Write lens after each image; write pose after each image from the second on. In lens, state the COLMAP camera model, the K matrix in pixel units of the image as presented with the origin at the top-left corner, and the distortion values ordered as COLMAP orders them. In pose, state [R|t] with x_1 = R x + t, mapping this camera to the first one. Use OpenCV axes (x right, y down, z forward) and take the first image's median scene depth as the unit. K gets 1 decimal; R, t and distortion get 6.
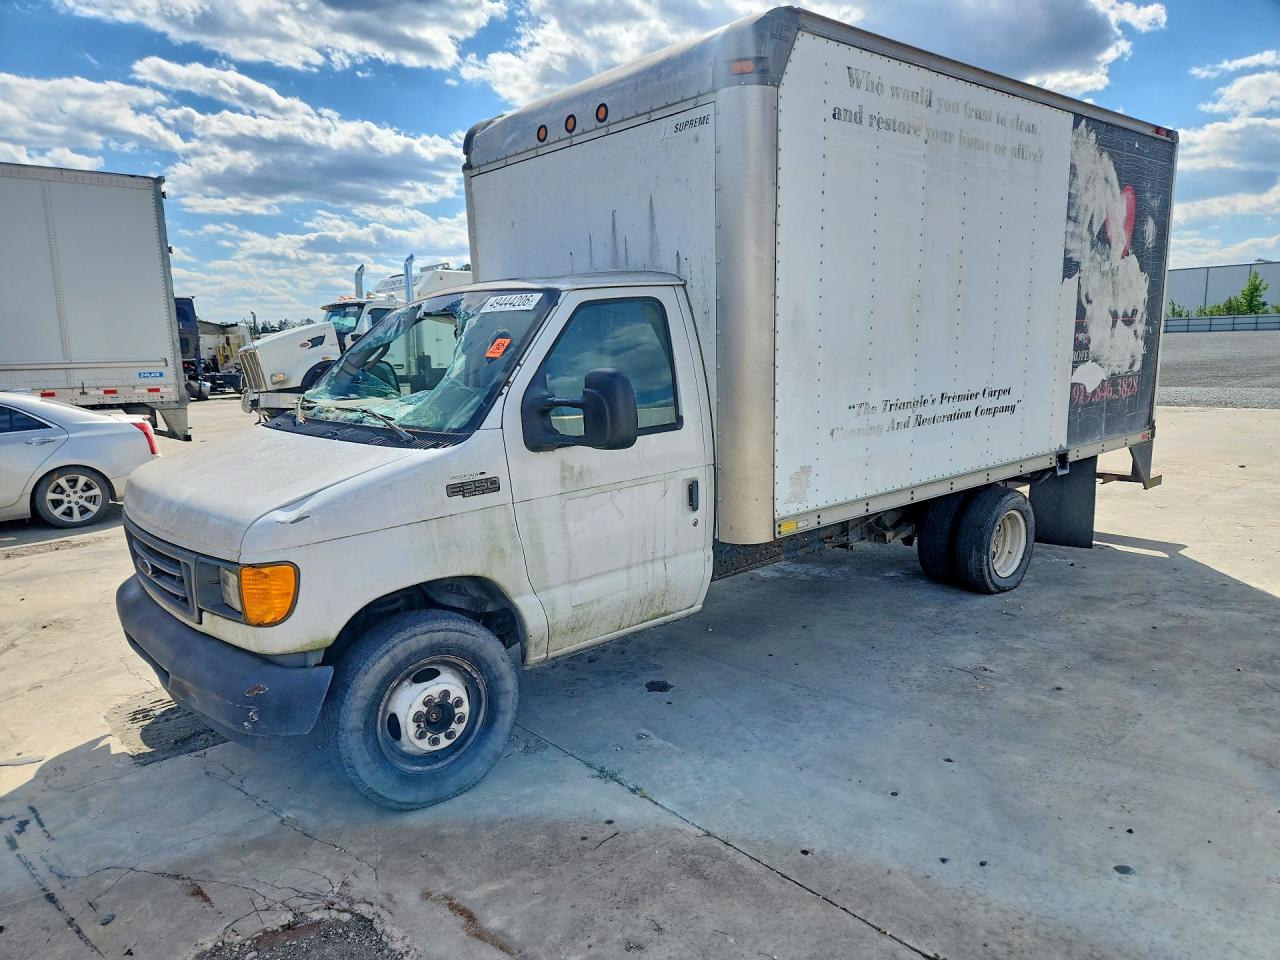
lens RADIAL K [[884.9, 0, 613.2], [0, 884.9, 480.6], [0, 0, 1]] dist [0.073351, -0.069780]
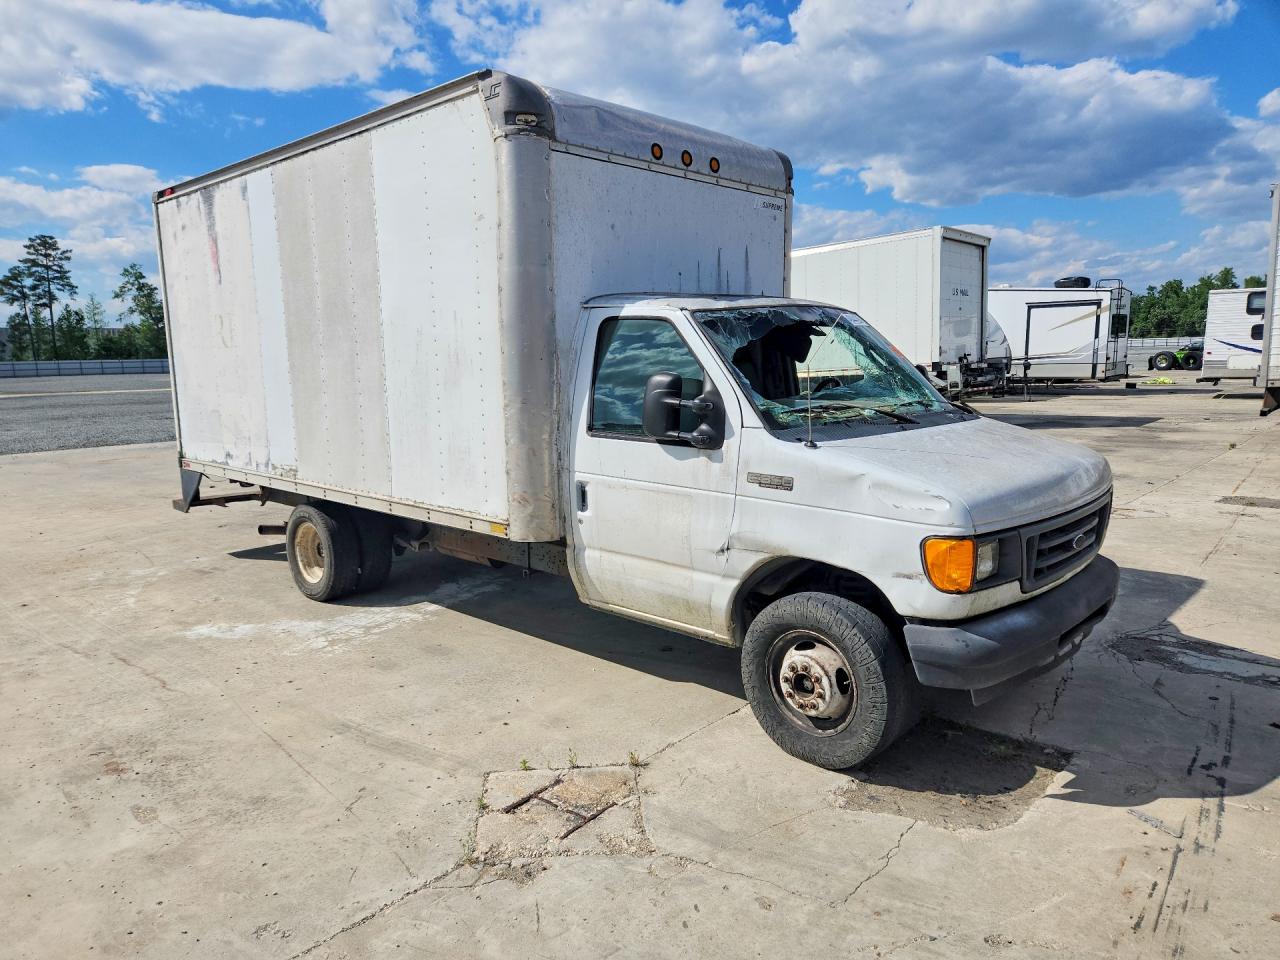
lens RADIAL K [[858.0, 0, 640.0], [0, 858.0, 480.0], [0, 0, 1]] dist [0.072512, -0.072915]
pose [[-0.136081, -0.110990, 0.984461, -1.102731], [0.179396, 0.974516, 0.134666, -0.159749], [-0.974320, 0.194934, -0.112702, 1.211787]]
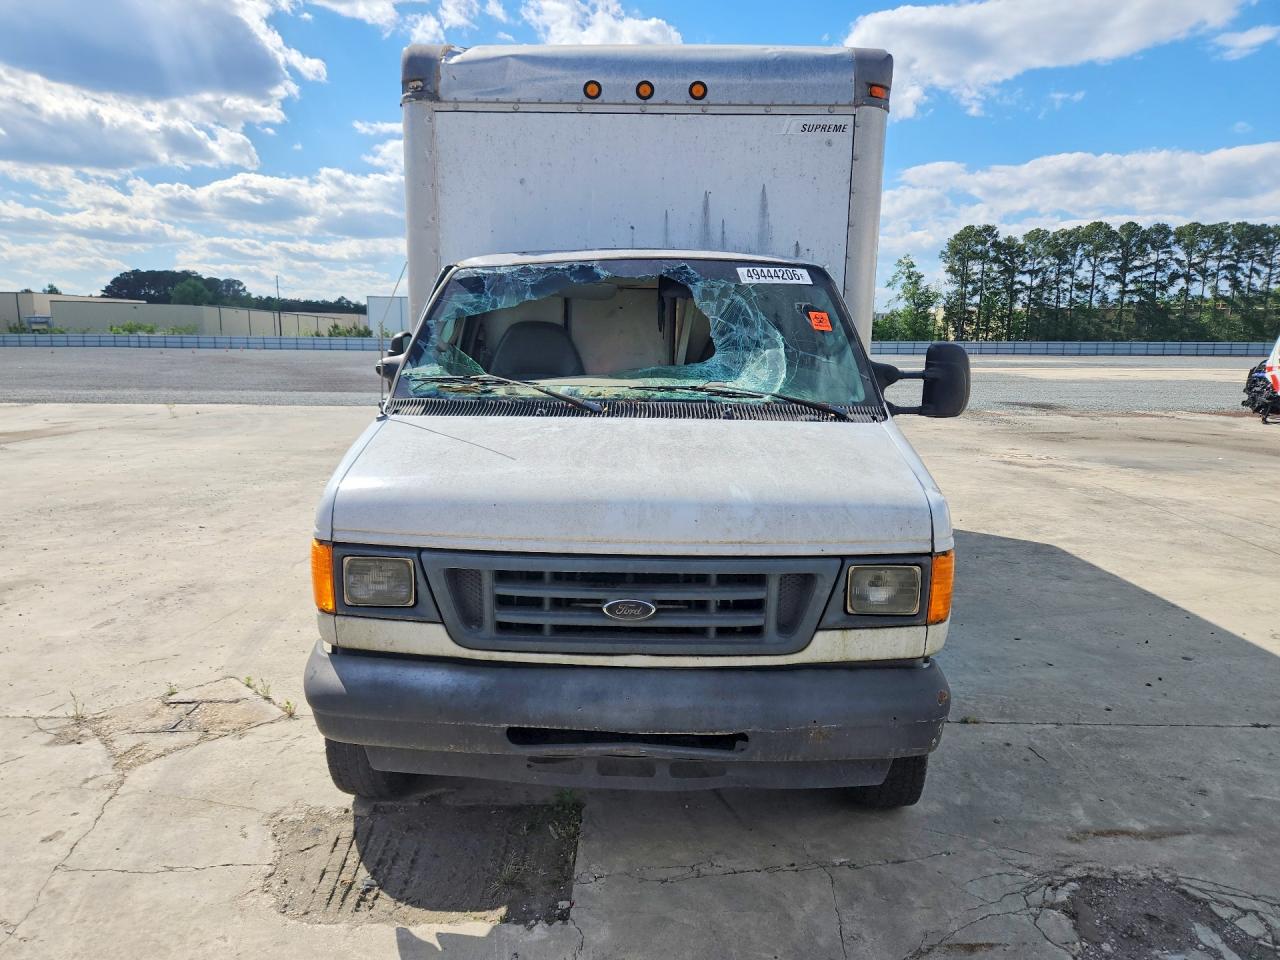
lens RADIAL K [[873.8, 0, 638.6], [0, 873.8, 469.4], [0, 0, 1]] dist [0.074750, -0.065323]
pose [[0.646364, -0.072359, 0.759590, -0.762649], [0.091254, 0.995679, 0.017197, -0.016405], [-0.757553, 0.058200, 0.650174, 0.406535]]
